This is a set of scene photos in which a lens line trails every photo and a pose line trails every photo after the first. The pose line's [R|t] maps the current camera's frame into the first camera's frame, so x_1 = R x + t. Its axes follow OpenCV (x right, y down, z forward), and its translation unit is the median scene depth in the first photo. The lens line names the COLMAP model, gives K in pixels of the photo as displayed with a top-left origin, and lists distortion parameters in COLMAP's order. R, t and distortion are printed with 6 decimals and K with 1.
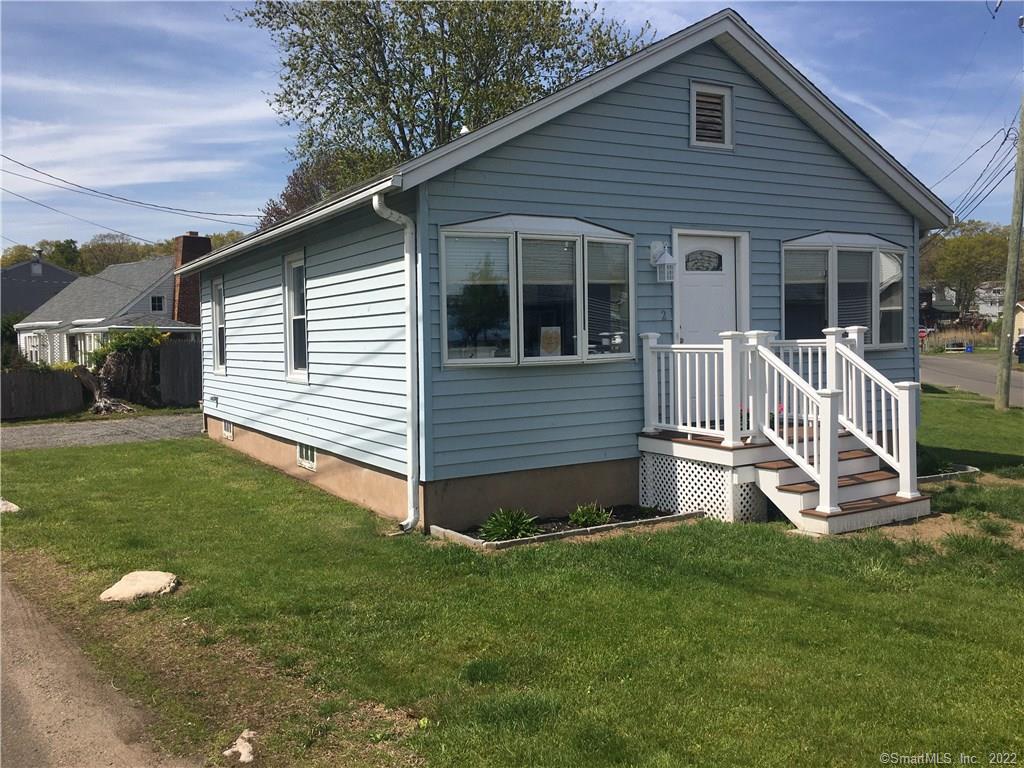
lens RADIAL K [[881.4, 0, 511.5], [0, 881.4, 380.9], [0, 0, 1]] dist [0.037251, -0.003226]
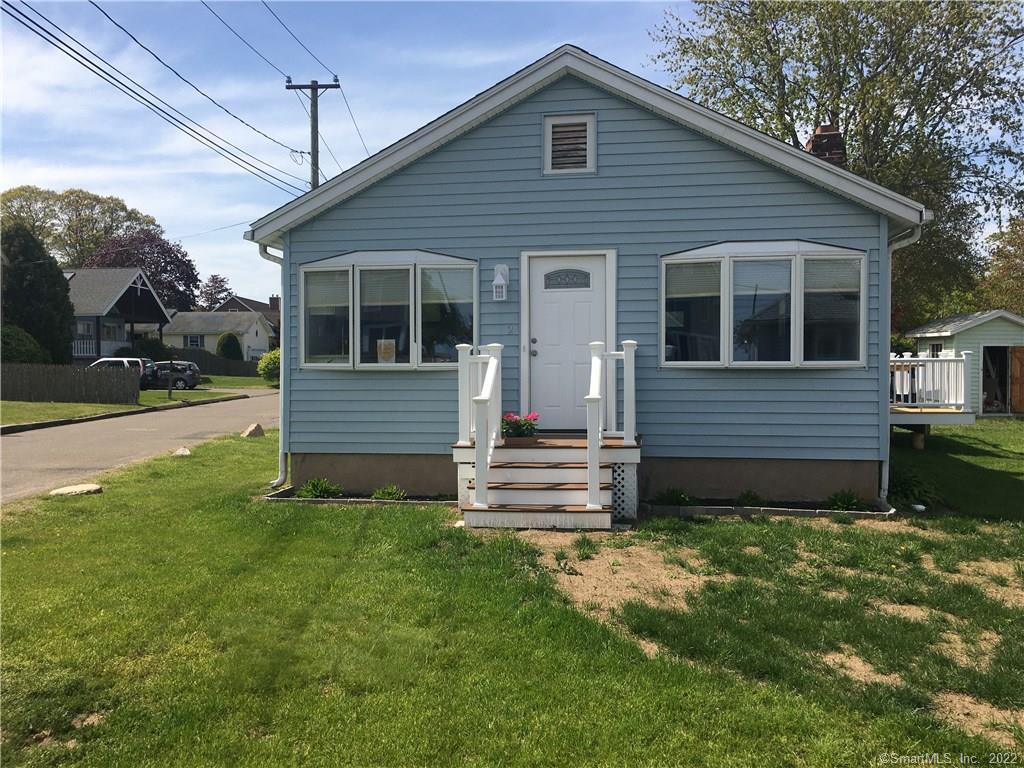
lens RADIAL K [[881.4, 0, 509.0], [0, 881.4, 381.5], [0, 0, 1]] dist [0.037251, -0.003226]
pose [[0.780791, 0.037358, -0.623674, 0.850164], [-0.041558, 0.999105, 0.007819, -0.017148], [0.623409, 0.019814, 0.781645, 0.123744]]
